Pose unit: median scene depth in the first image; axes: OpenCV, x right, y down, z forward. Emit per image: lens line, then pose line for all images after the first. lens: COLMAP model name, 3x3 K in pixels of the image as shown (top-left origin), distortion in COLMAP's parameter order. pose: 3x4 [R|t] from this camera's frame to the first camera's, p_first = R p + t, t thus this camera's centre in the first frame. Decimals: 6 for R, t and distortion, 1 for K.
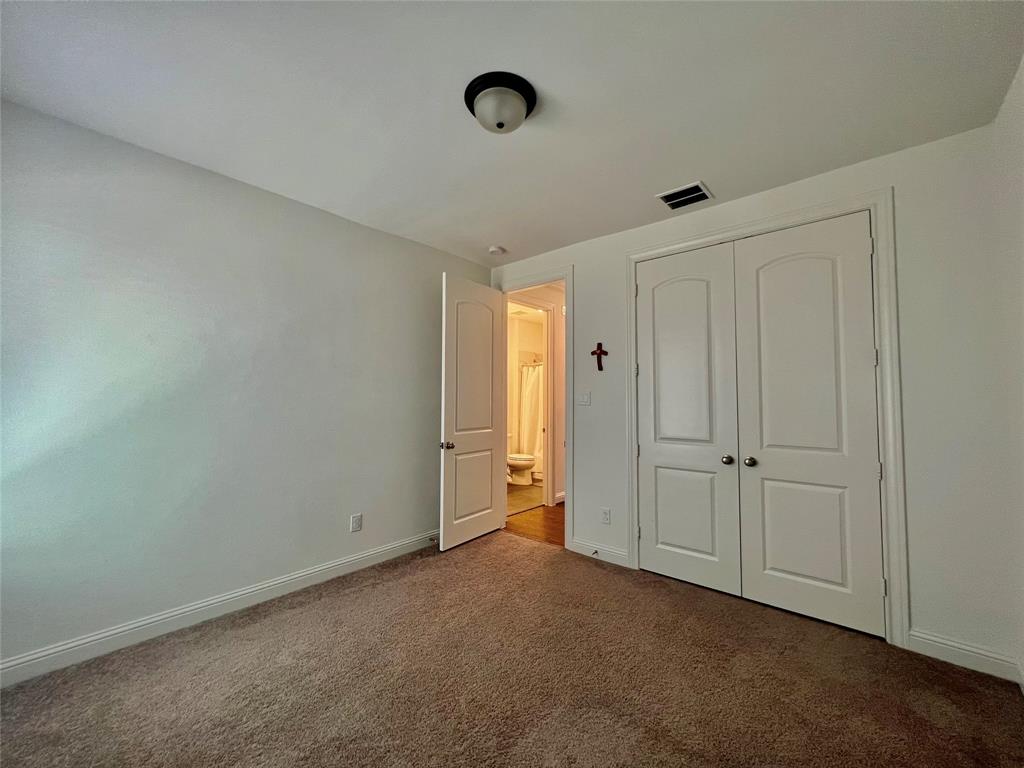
lens RADIAL K [[416.8, 0, 512.5], [0, 416.8, 381.8], [0, 0, 1]] dist [0.000416, 0.000336]
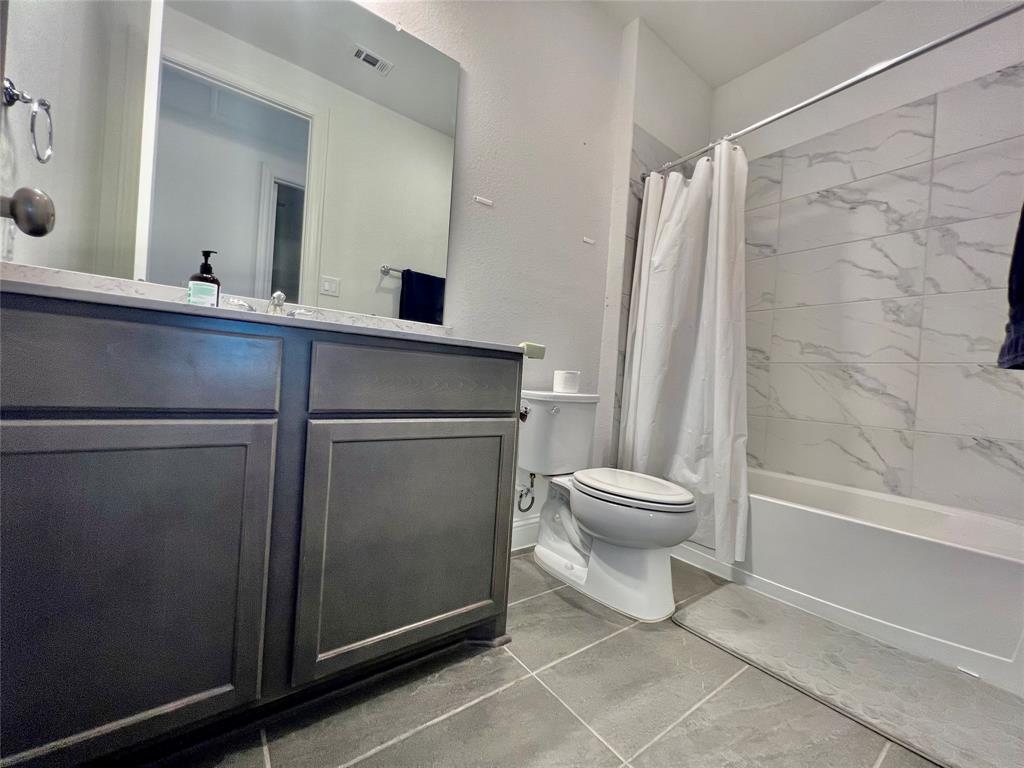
lens RADIAL K [[416.8, 0, 511.2], [0, 416.8, 384.9], [0, 0, 1]] dist [0.000416, 0.000336]
pose [[0.979189, 0.059441, -0.194051, -0.002377], [-0.054592, 0.998050, 0.030248, 0.111213], [0.195471, -0.019024, 0.980525, 0.705134]]
